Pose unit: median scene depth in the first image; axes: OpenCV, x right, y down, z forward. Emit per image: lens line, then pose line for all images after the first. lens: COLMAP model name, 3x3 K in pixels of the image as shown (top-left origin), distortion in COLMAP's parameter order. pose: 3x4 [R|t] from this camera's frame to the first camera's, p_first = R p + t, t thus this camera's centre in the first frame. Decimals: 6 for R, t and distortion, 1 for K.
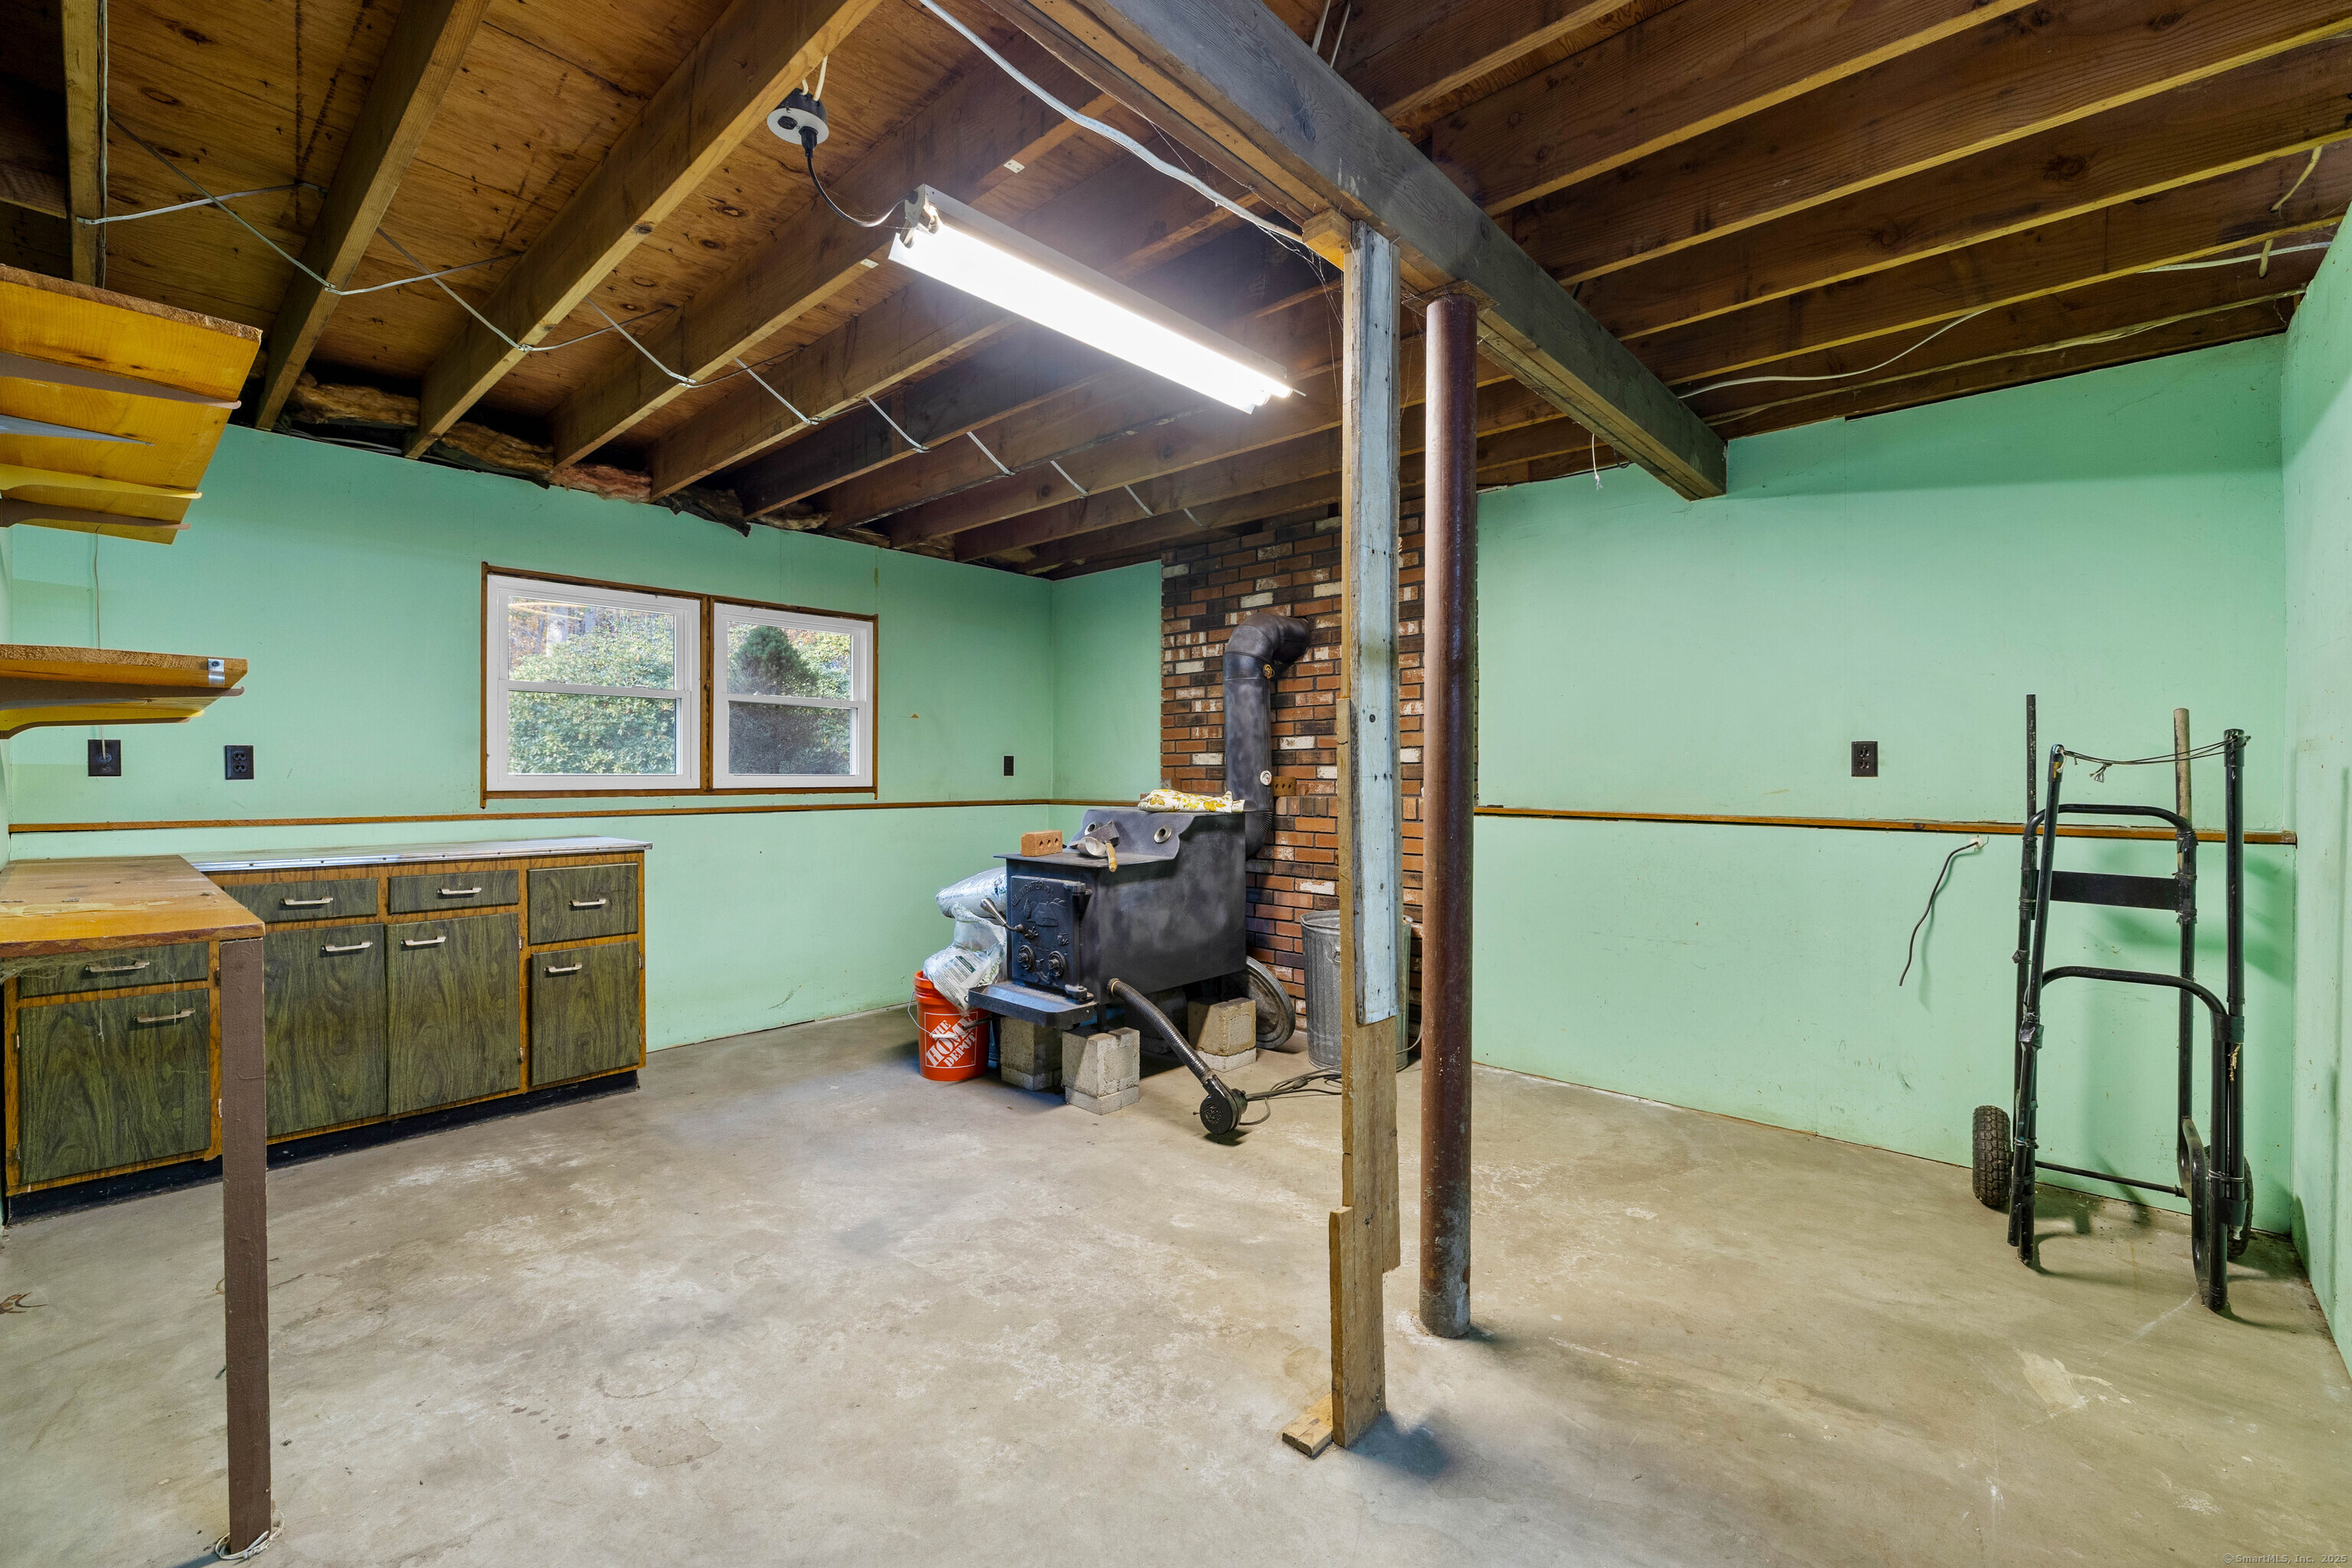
lens RADIAL K [[1000.3, 0, 1176.3], [0, 1000.3, 782.3], [0, 0, 1]] dist [0.001356, -0.000301]
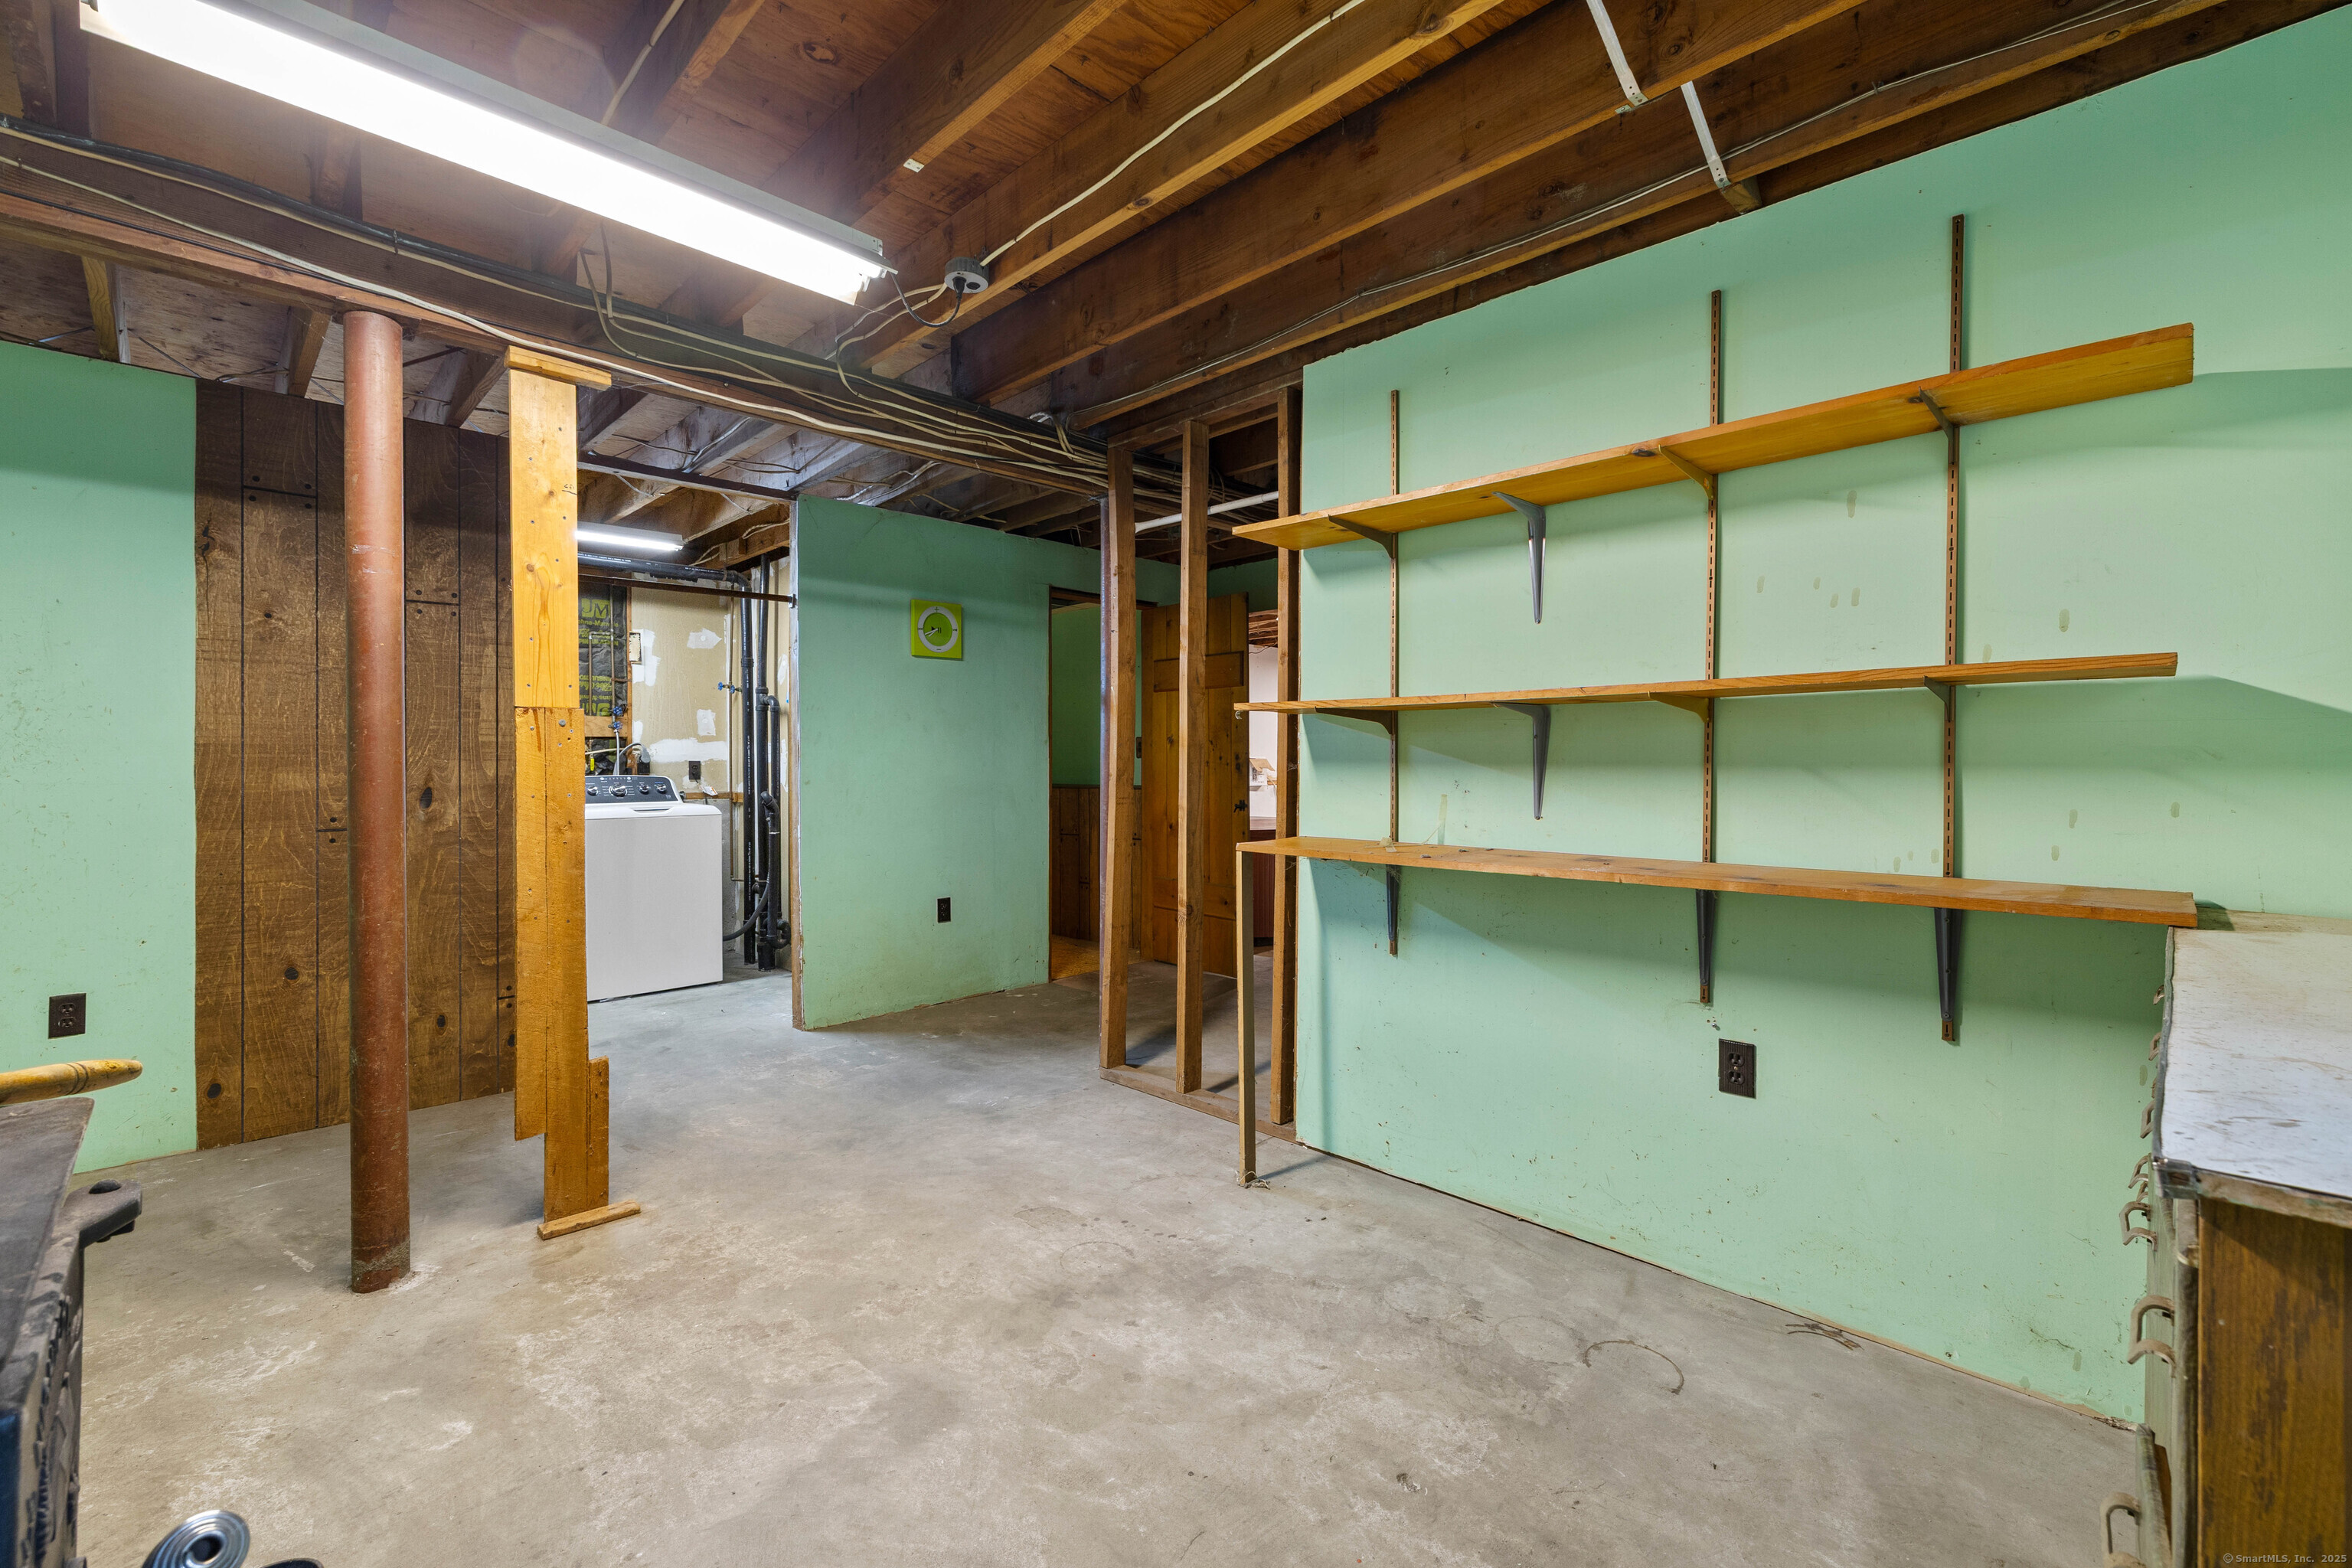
lens RADIAL K [[1000.3, 0, 1175.1], [0, 1000.3, 775.8], [0, 0, 1]] dist [0.001356, -0.000301]
pose [[-0.998977, -0.001402, 0.045202, -0.603983], [-0.000578, 0.999834, 0.018229, -0.013738], [-0.045220, 0.018184, -0.998812, 1.956320]]
